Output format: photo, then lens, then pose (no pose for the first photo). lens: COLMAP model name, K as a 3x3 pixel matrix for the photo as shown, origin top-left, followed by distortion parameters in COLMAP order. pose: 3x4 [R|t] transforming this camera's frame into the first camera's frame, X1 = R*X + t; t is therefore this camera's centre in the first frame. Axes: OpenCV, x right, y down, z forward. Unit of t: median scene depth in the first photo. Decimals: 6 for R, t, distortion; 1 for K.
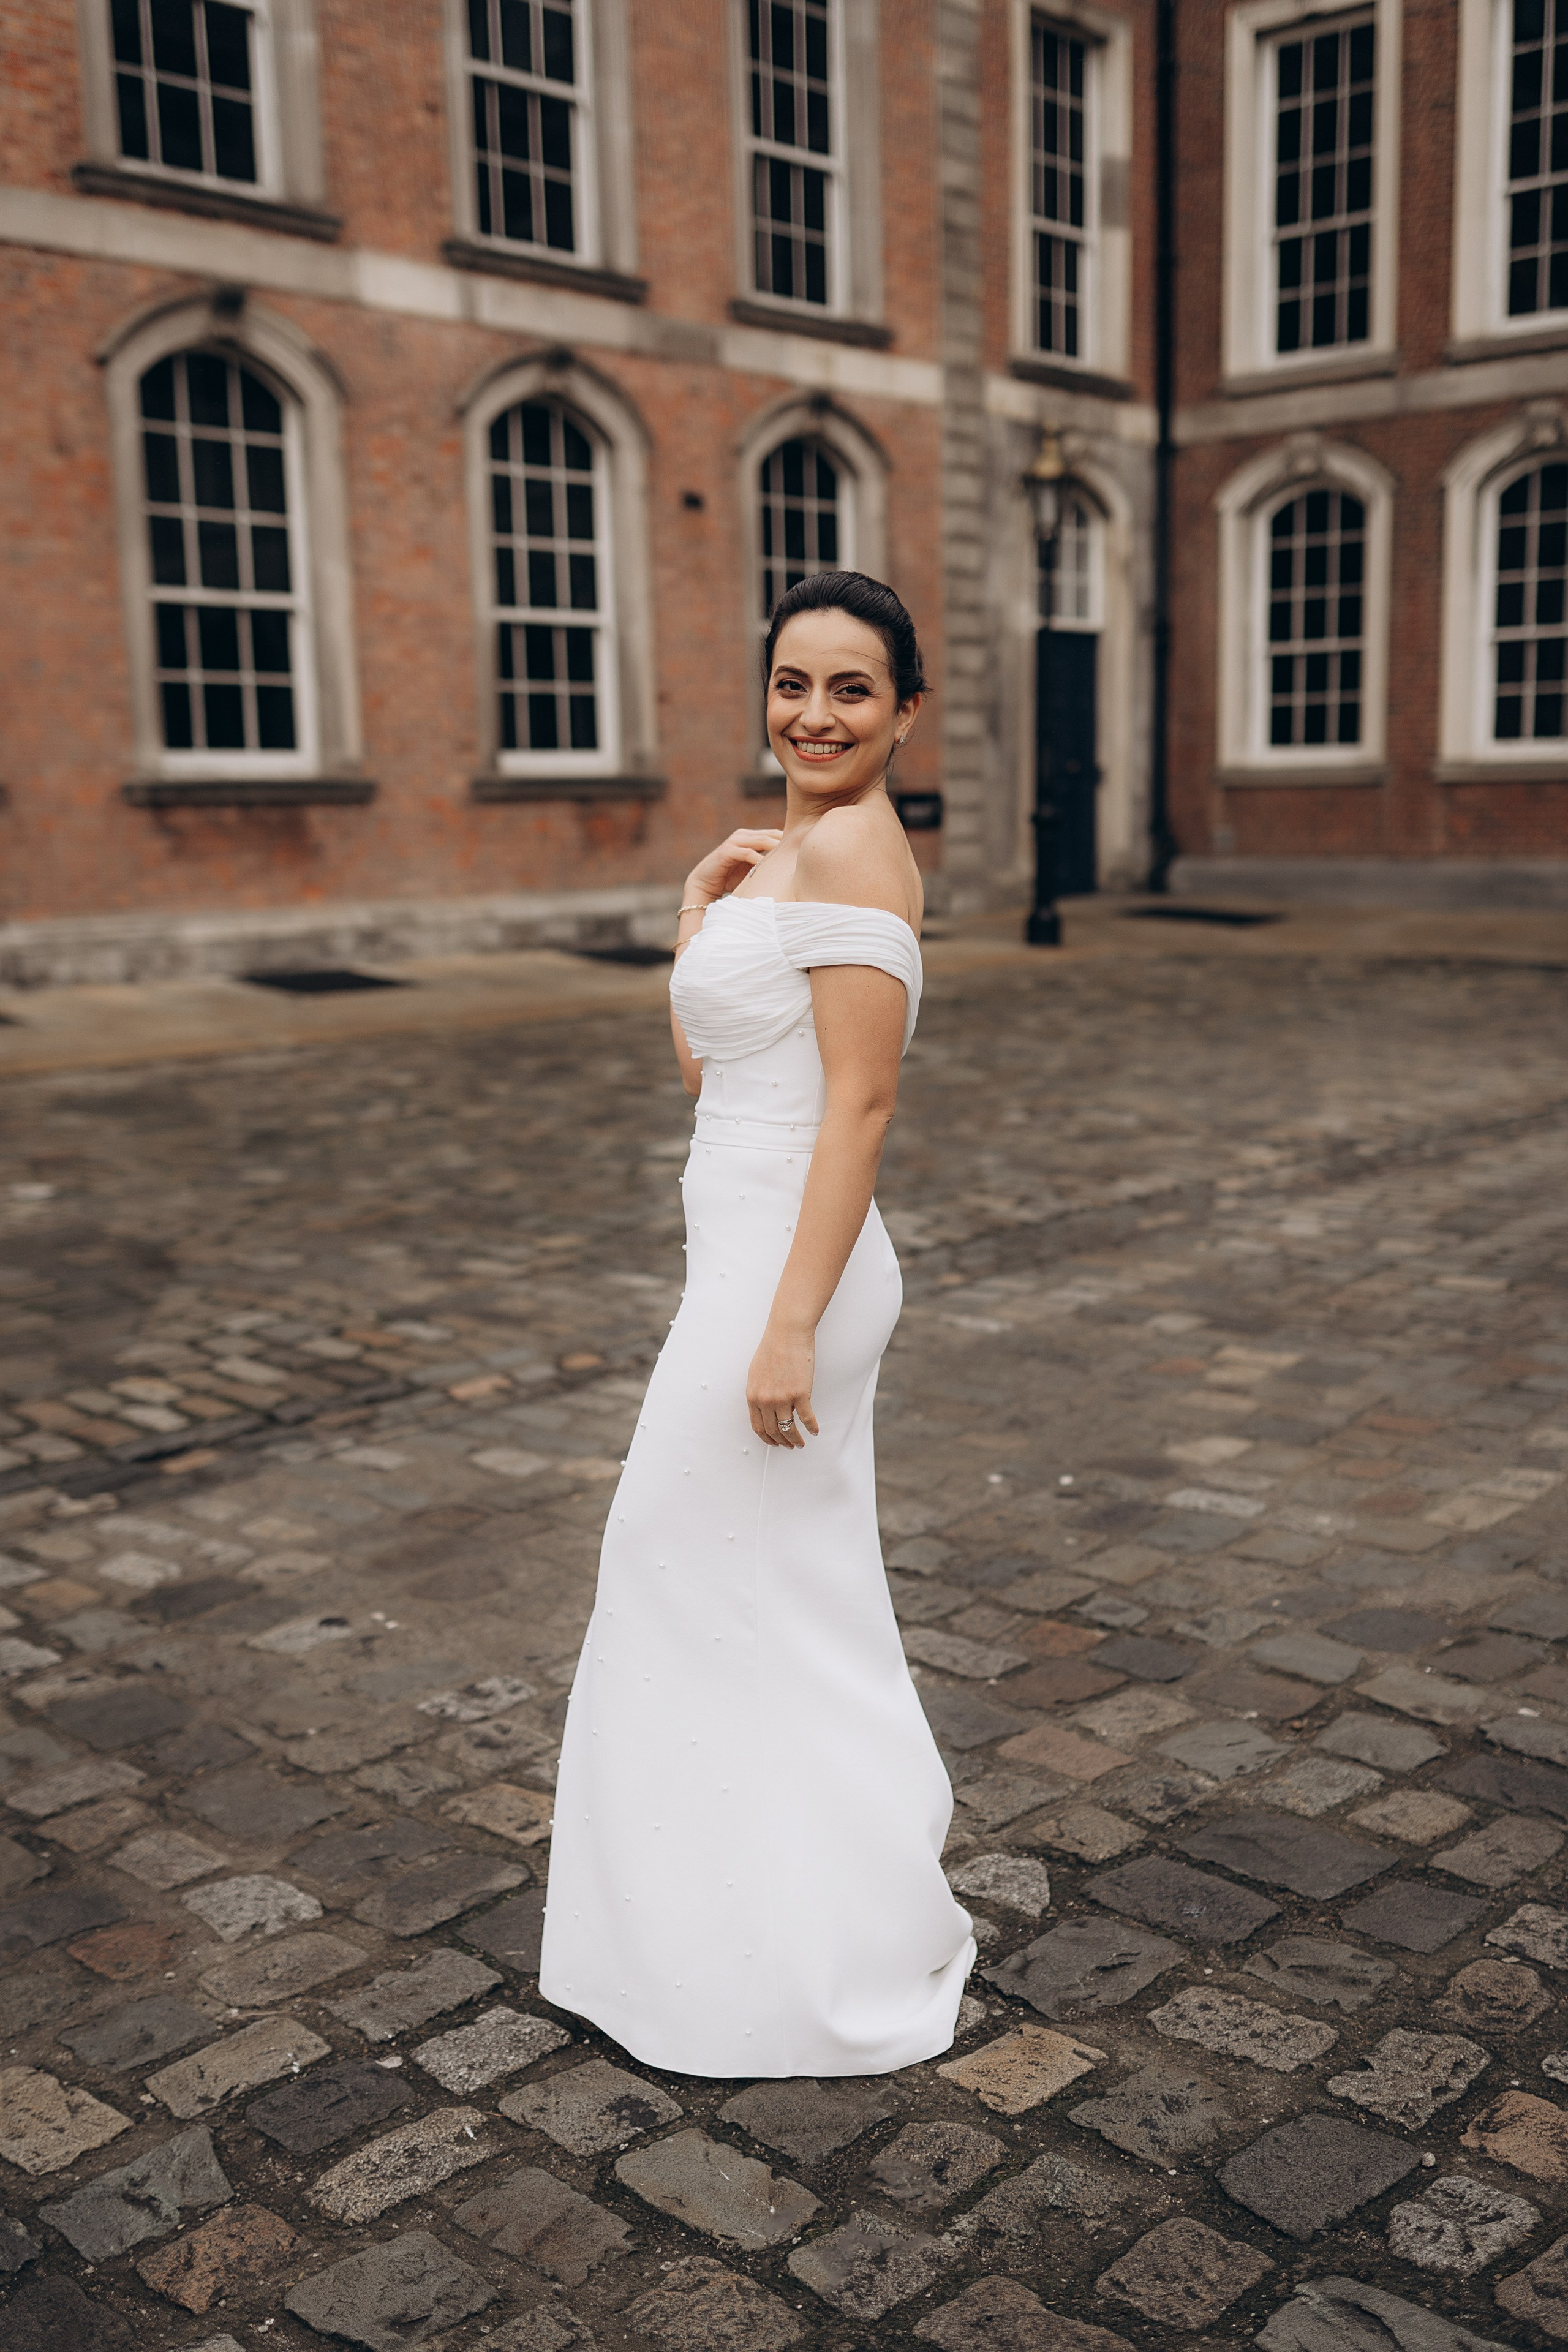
lens RADIAL K [[2295.8, 0, 805.0], [0, 2295.8, 1194.3], [0, 0, 1]] dist [0.069506, -0.127613]
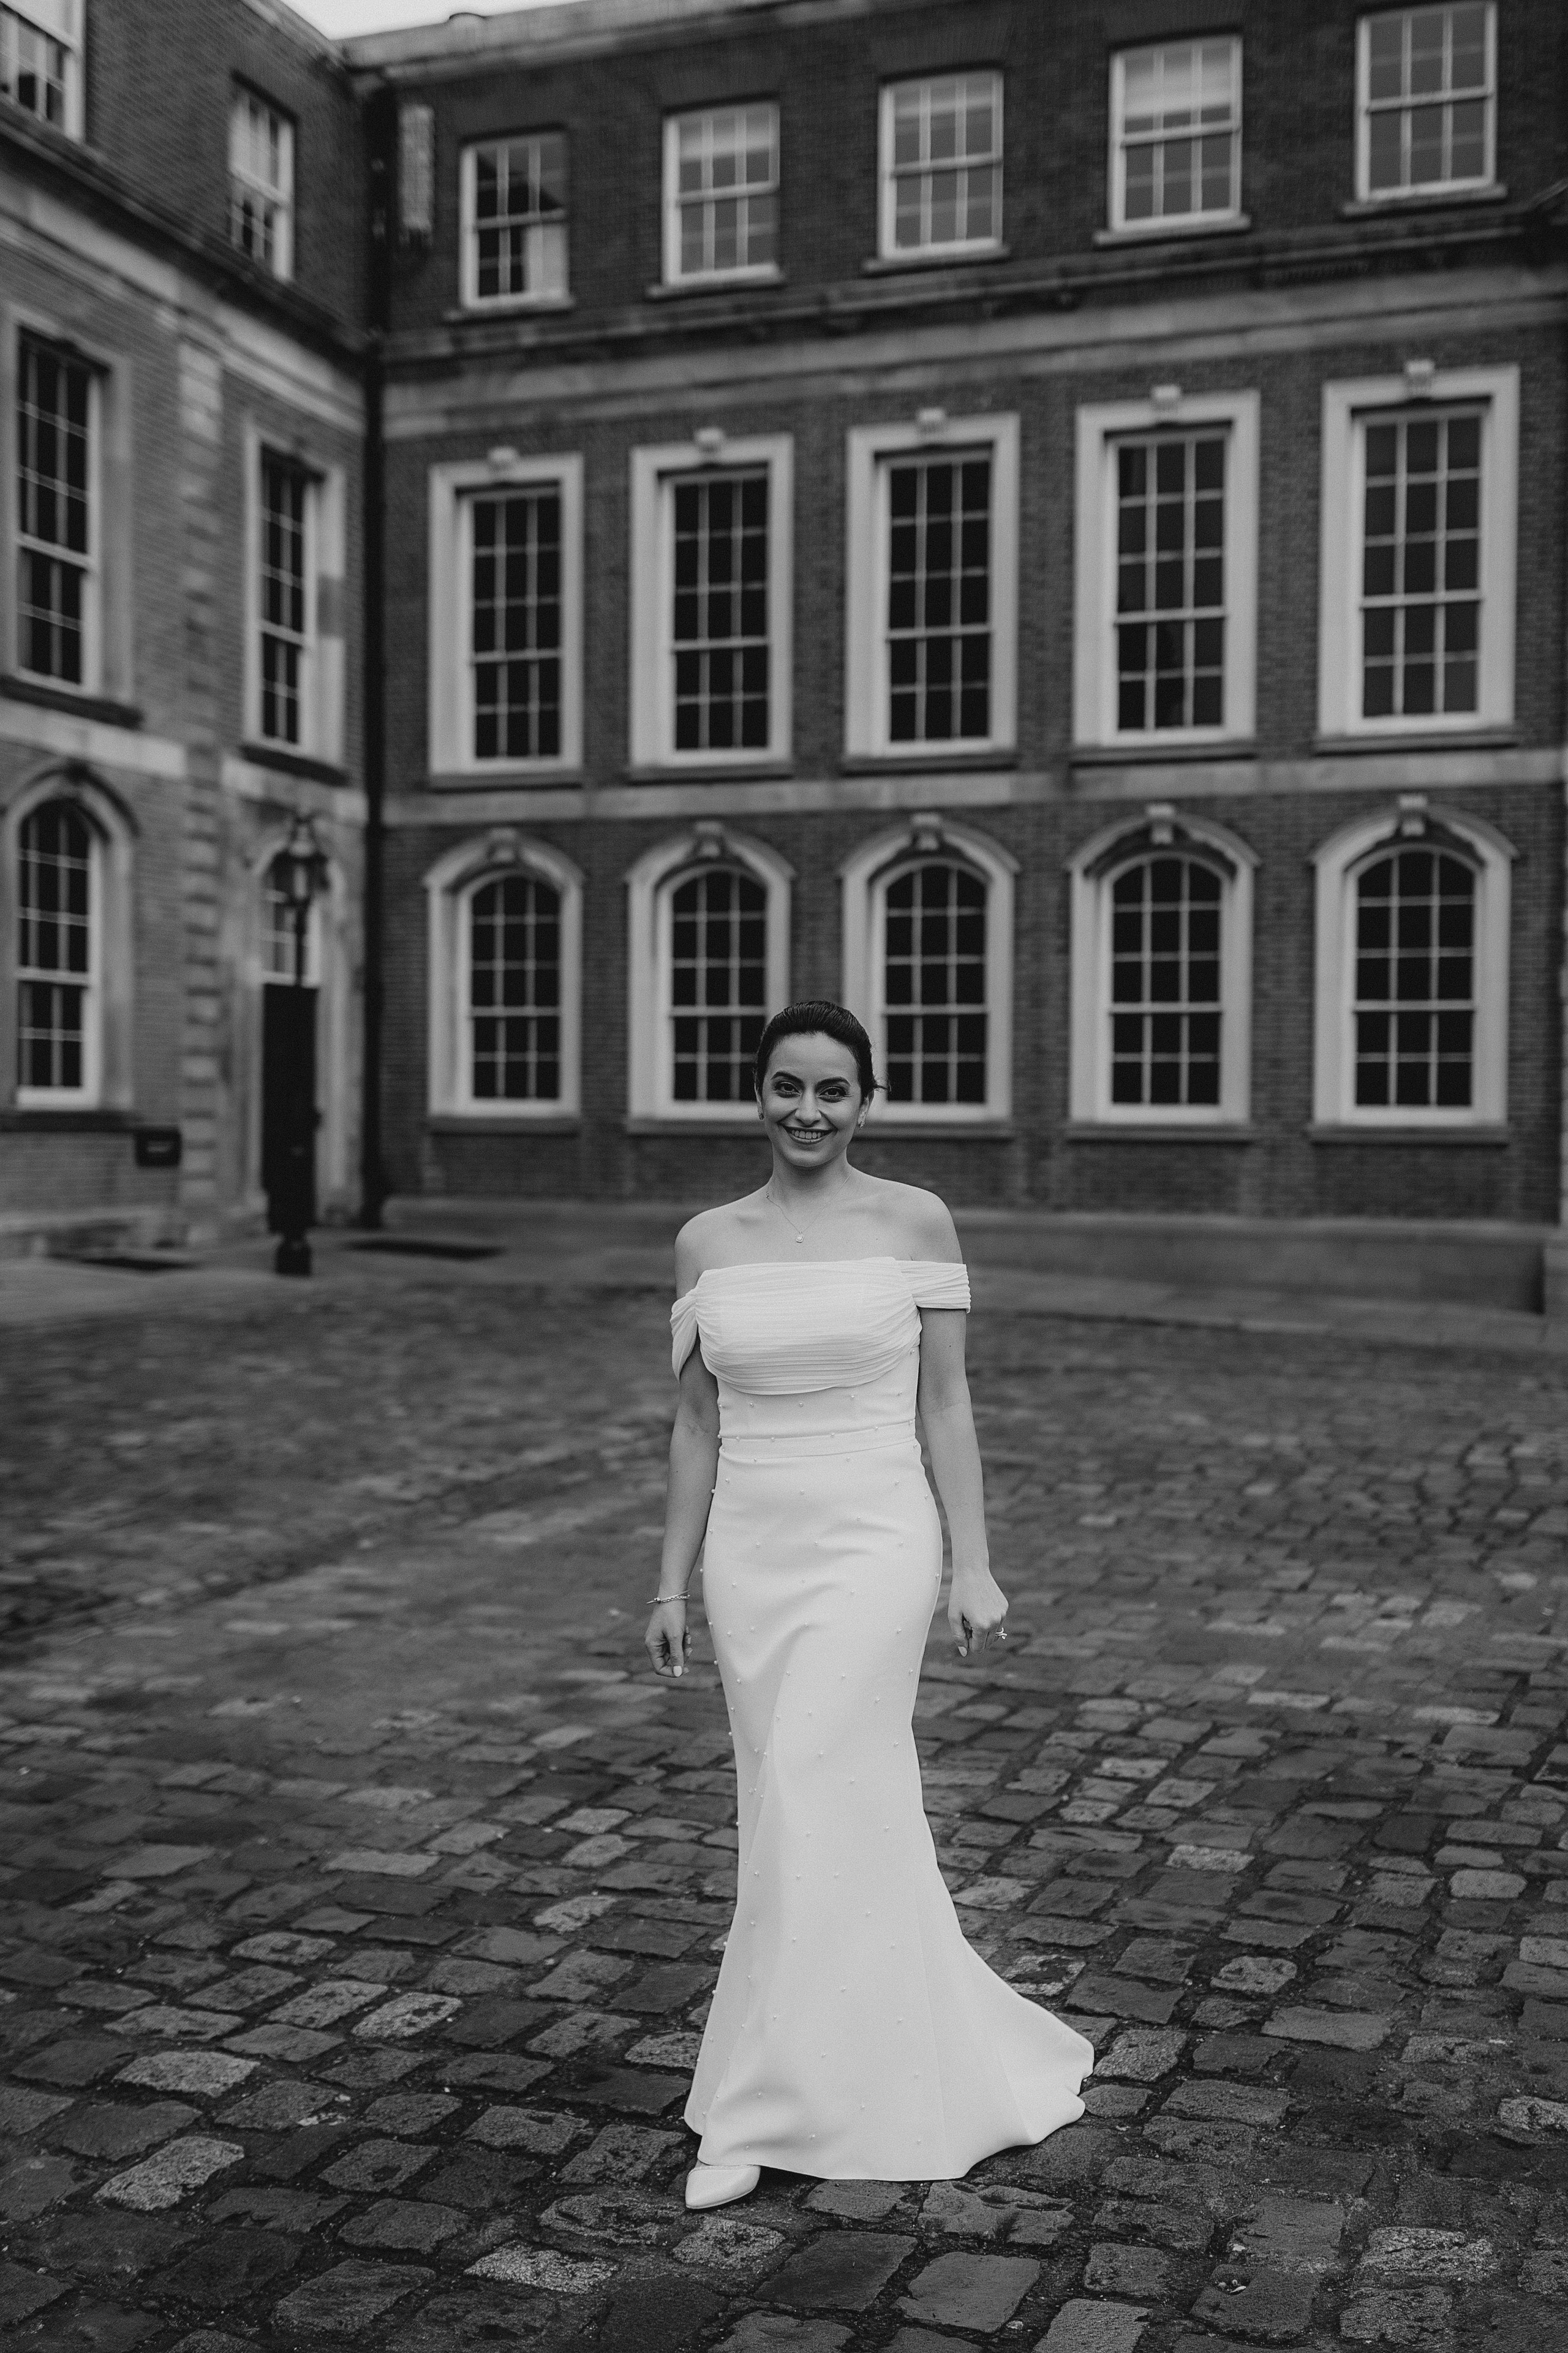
lens RADIAL K [[2463.7, 0, 810.2], [0, 2463.7, 1150.7], [0, 0, 1]] dist [0.063248, -0.120503]
pose [[0.924530, 0.022933, 0.380419, -0.118712], [0.039250, 0.987151, -0.154896, 0.023435], [-0.379083, 0.158137, 0.911750, -0.156864]]
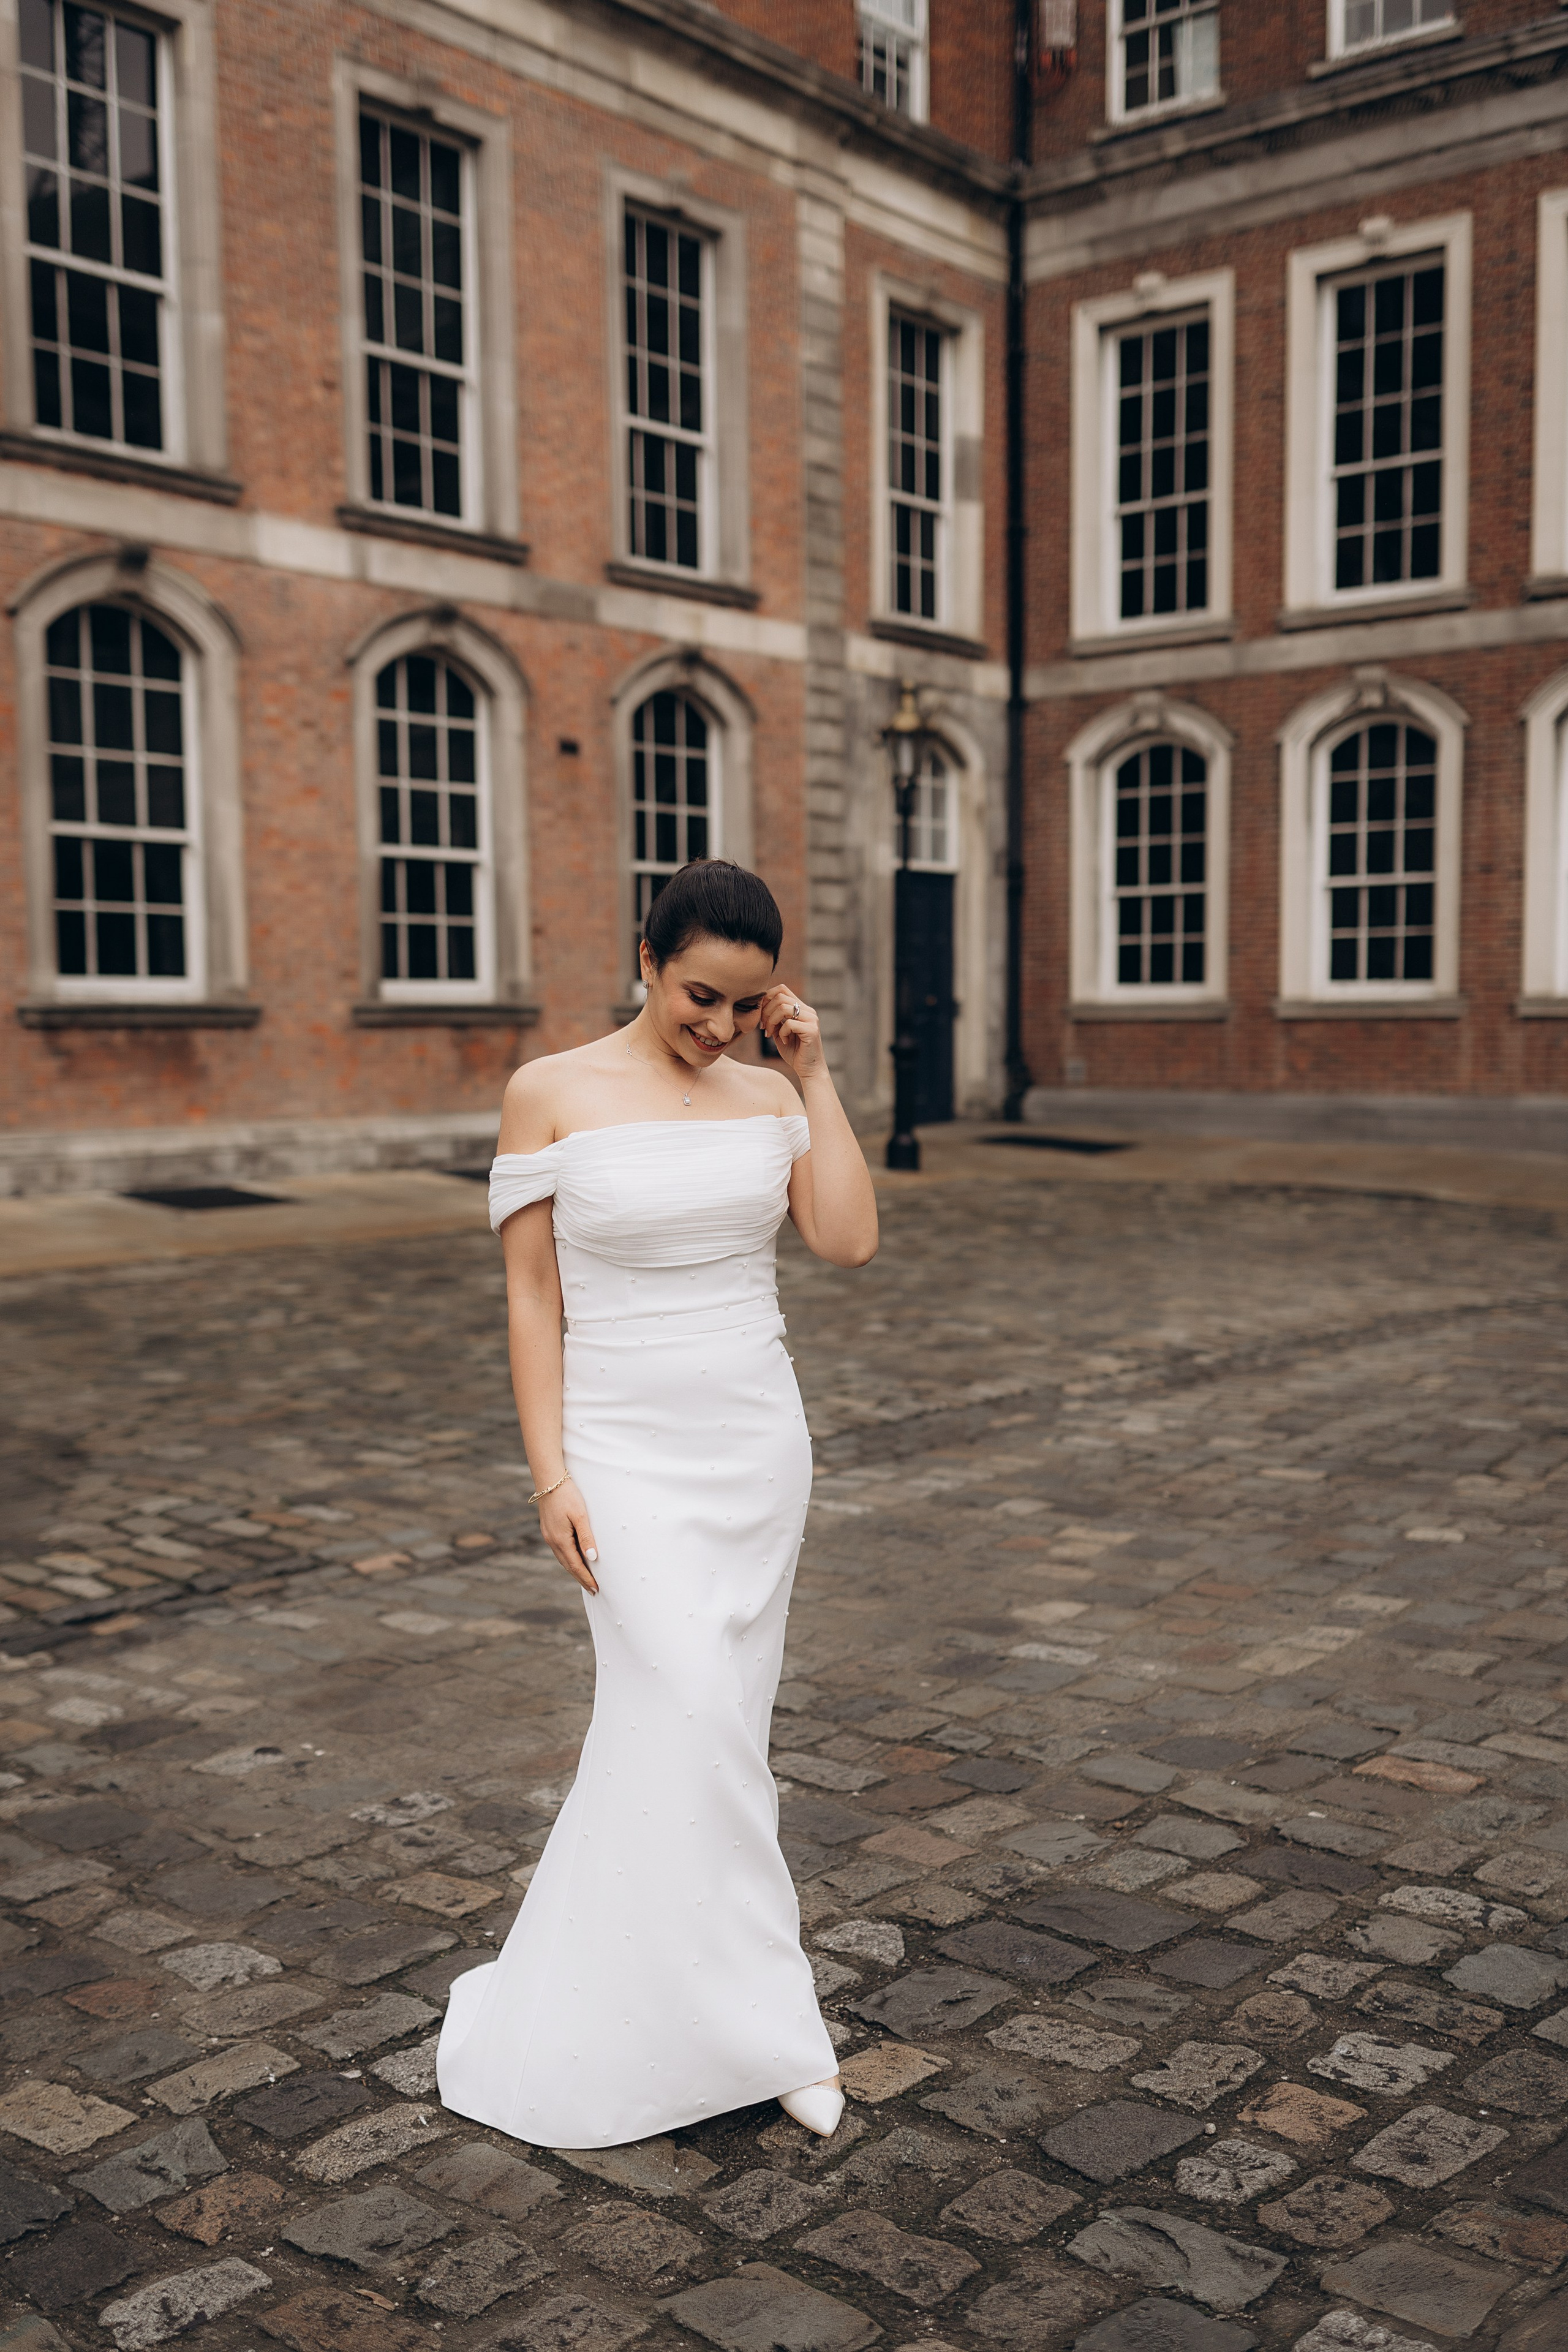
lens RADIAL K [[2320.5, 0, 737.9], [0, 2320.5, 1211.0], [0, 0, 1]] dist [0.064307, -0.116639]
pose [[0.999466, 0.008385, 0.031572, -0.003465], [-0.005464, 0.995789, -0.091510, 0.006545], [-0.032206, 0.091288, 0.995304, -0.038060]]
